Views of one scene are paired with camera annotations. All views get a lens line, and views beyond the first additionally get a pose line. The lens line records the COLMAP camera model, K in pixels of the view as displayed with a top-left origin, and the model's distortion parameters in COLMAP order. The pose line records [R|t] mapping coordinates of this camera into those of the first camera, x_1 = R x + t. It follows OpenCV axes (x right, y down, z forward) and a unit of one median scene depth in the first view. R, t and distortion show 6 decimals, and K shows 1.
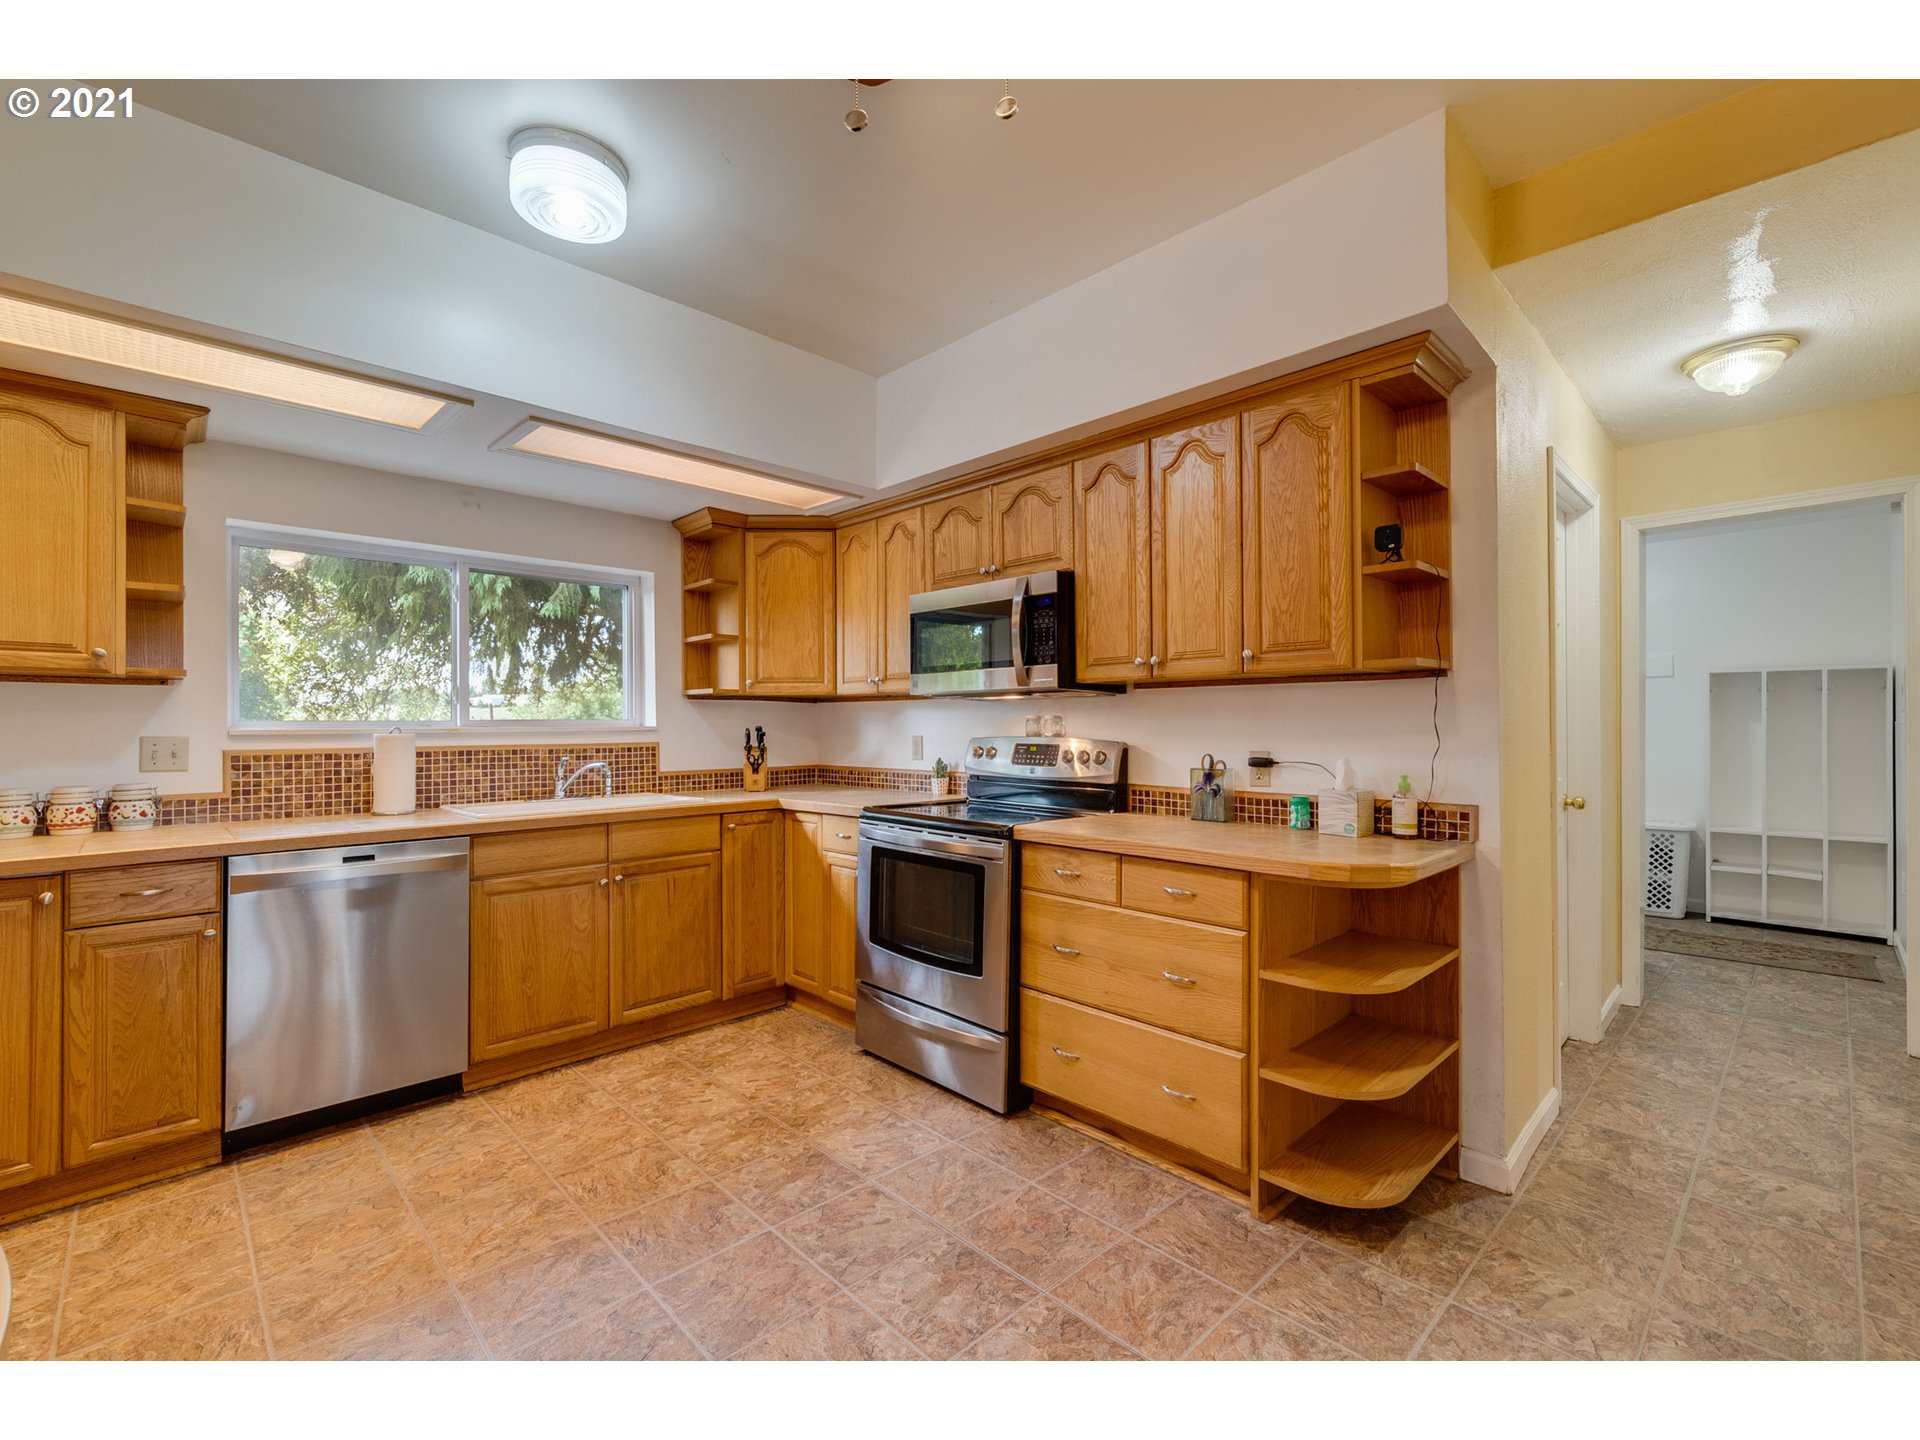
lens RADIAL K [[841.7, 0, 960.0], [0, 841.7, 720.0], [0, 0, 1]] dist [0.000946, 0.000096]
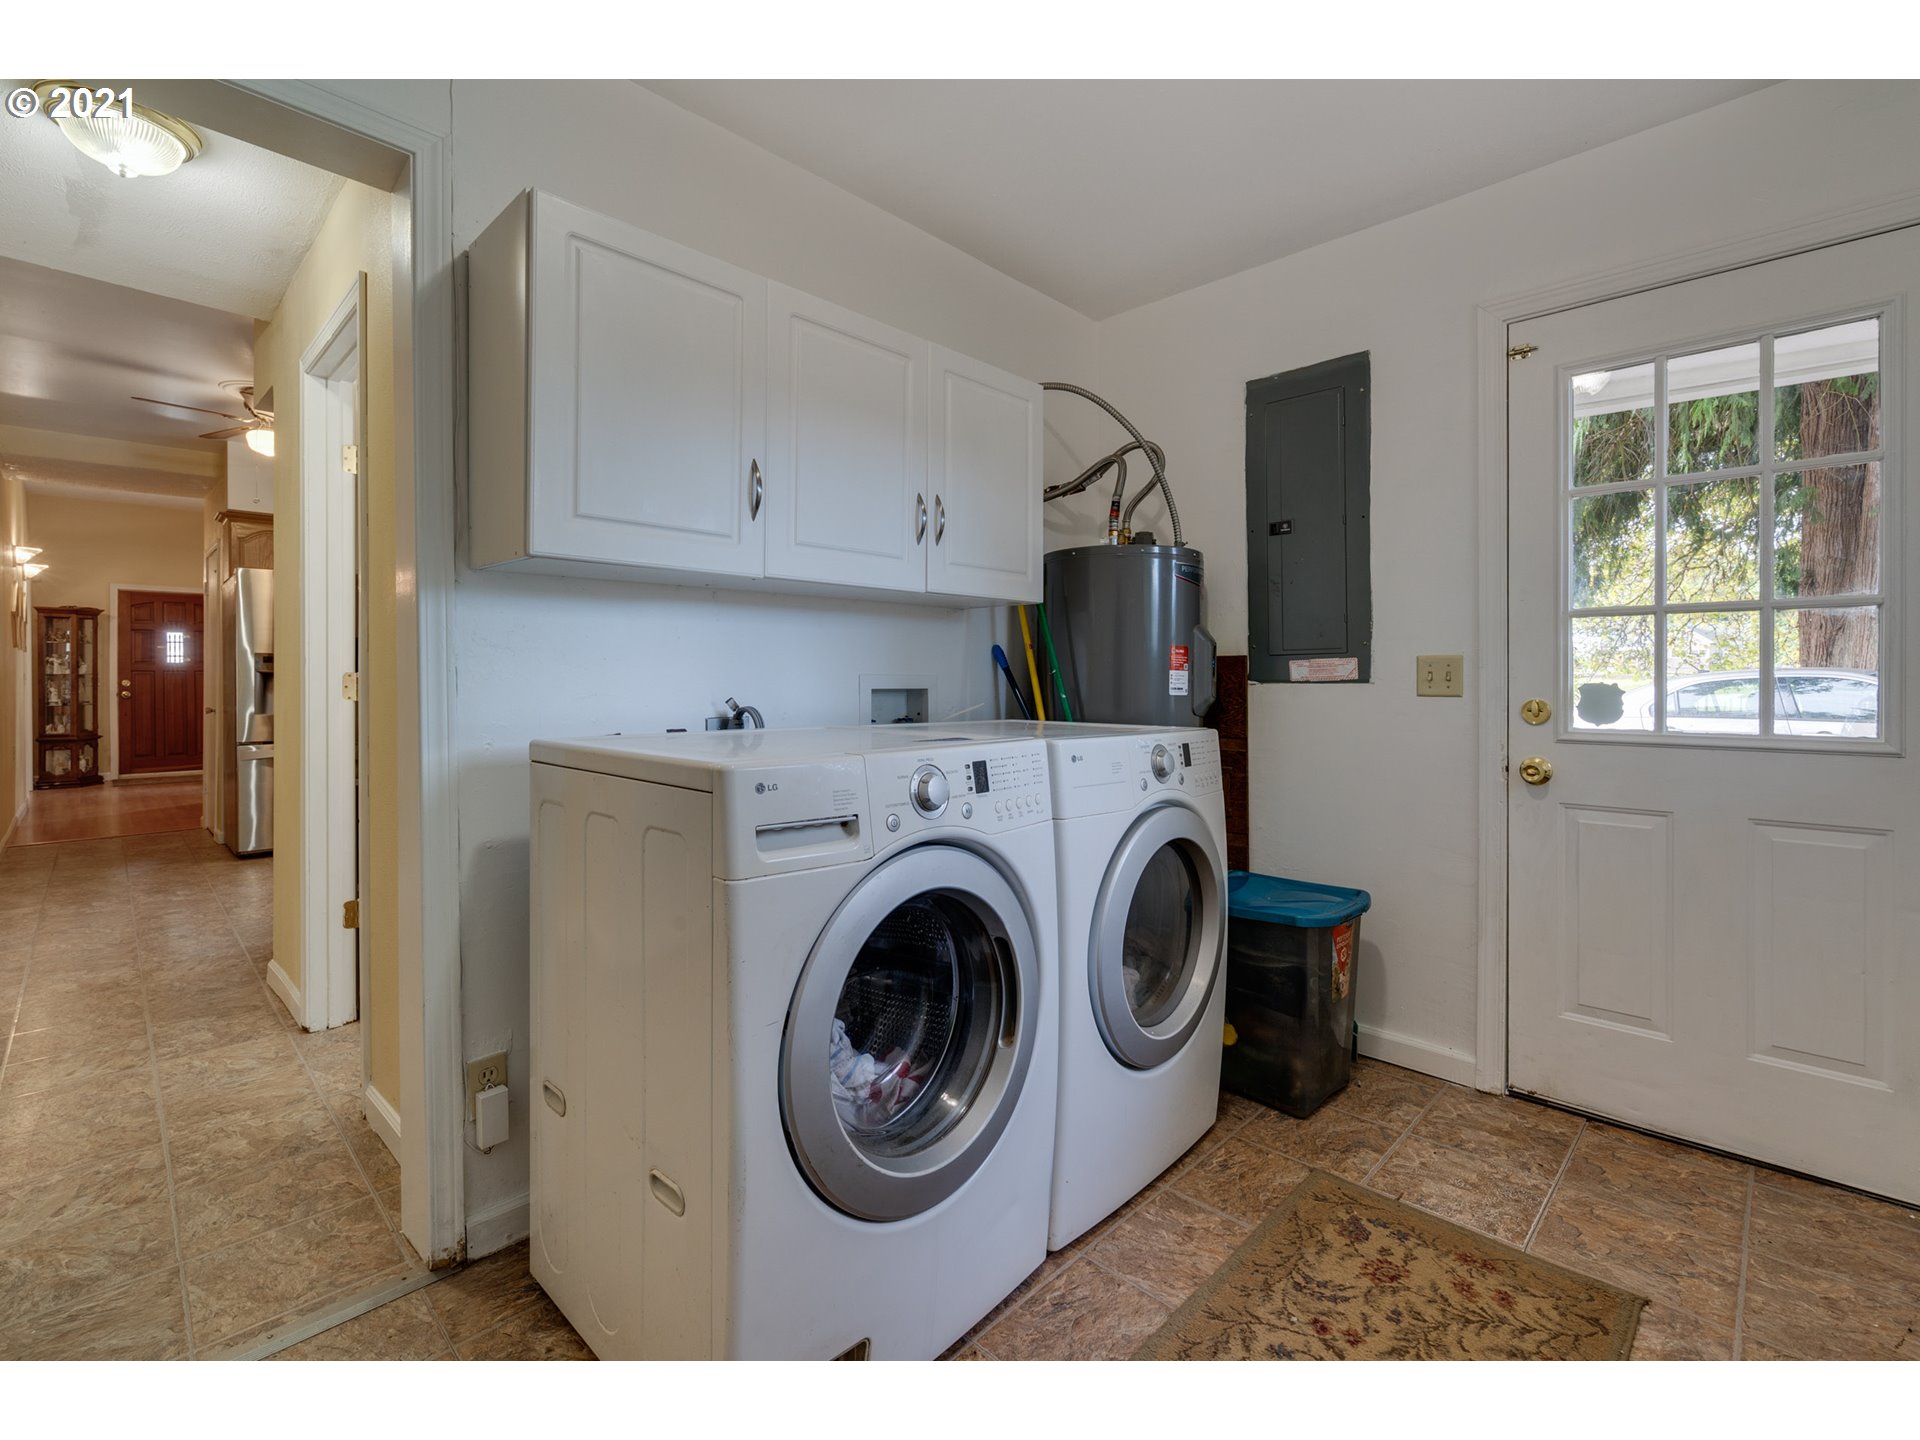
lens RADIAL K [[846.5, 0, 948.2], [0, 846.5, 694.0], [0, 0, 1]] dist [-0.000562, 0.000043]
pose [[0.017560, 0.016593, -0.999708, 1.509619], [-0.000169, 0.999862, 0.016593, 0.040461], [0.999846, -0.000122, 0.017561, 1.534807]]
